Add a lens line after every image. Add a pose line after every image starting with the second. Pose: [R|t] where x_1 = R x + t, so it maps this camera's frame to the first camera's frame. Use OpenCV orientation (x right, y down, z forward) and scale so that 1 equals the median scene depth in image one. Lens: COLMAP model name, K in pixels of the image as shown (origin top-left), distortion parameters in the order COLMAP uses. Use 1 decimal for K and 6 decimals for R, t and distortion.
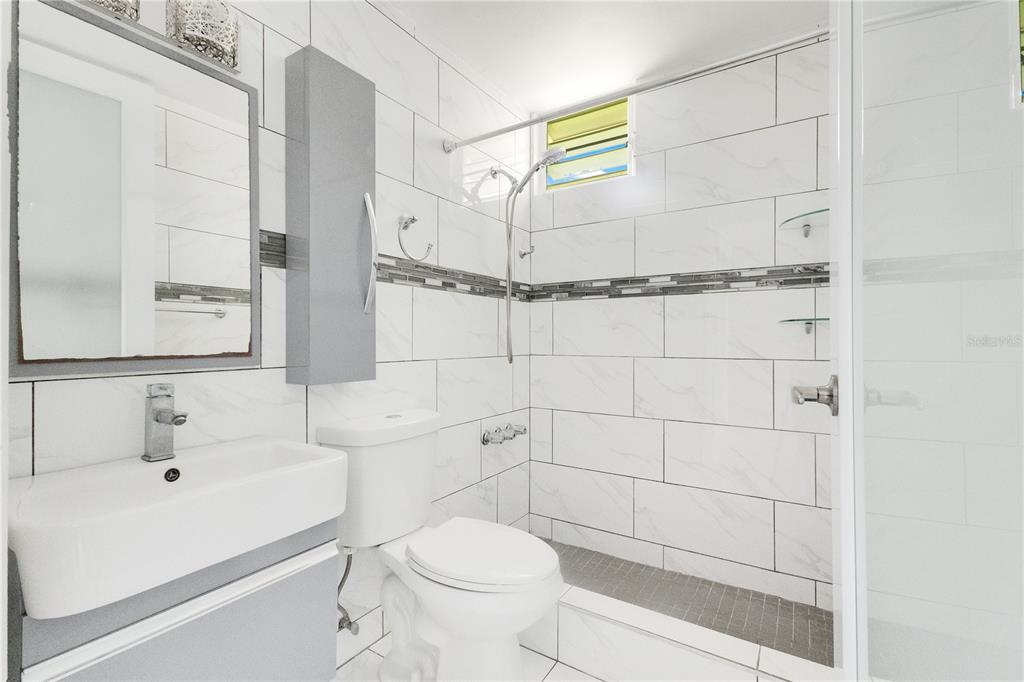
lens RADIAL K [[478.1, 0, 498.1], [0, 478.1, 340.0], [0, 0, 1]] dist [0.009036, -0.002121]
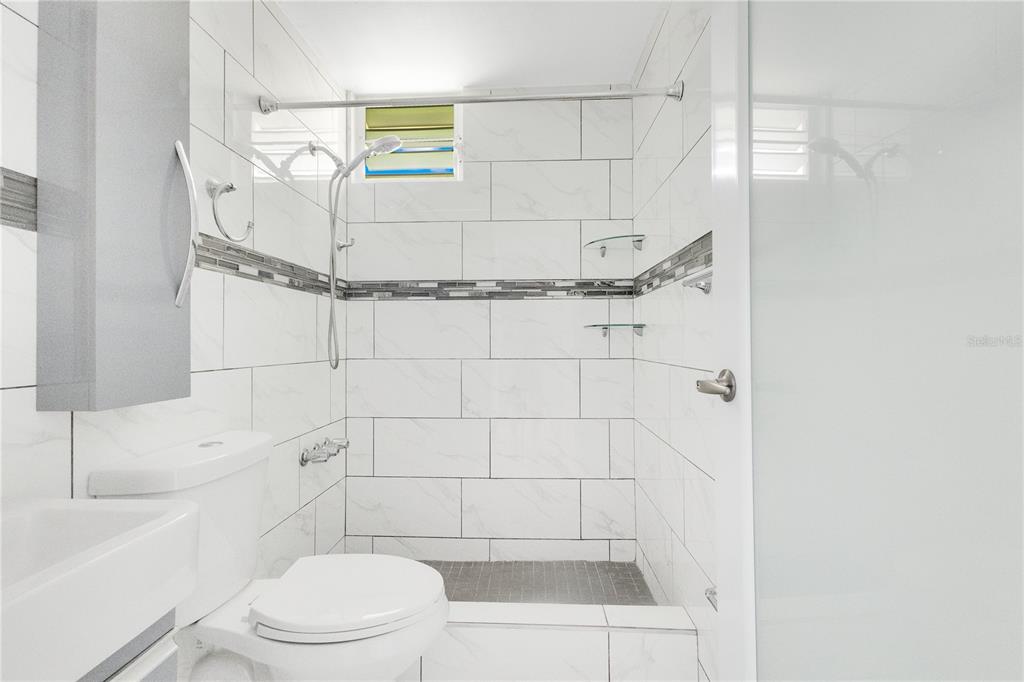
lens RADIAL K [[478.1, 0, 512.9], [0, 478.1, 339.9], [0, 0, 1]] dist [0.009036, -0.002121]
pose [[0.852480, 0.000675, 0.522760, -0.171936], [0.002027, 0.999987, -0.004597, -0.000233], [-0.522756, 0.004979, 0.852468, 0.086740]]
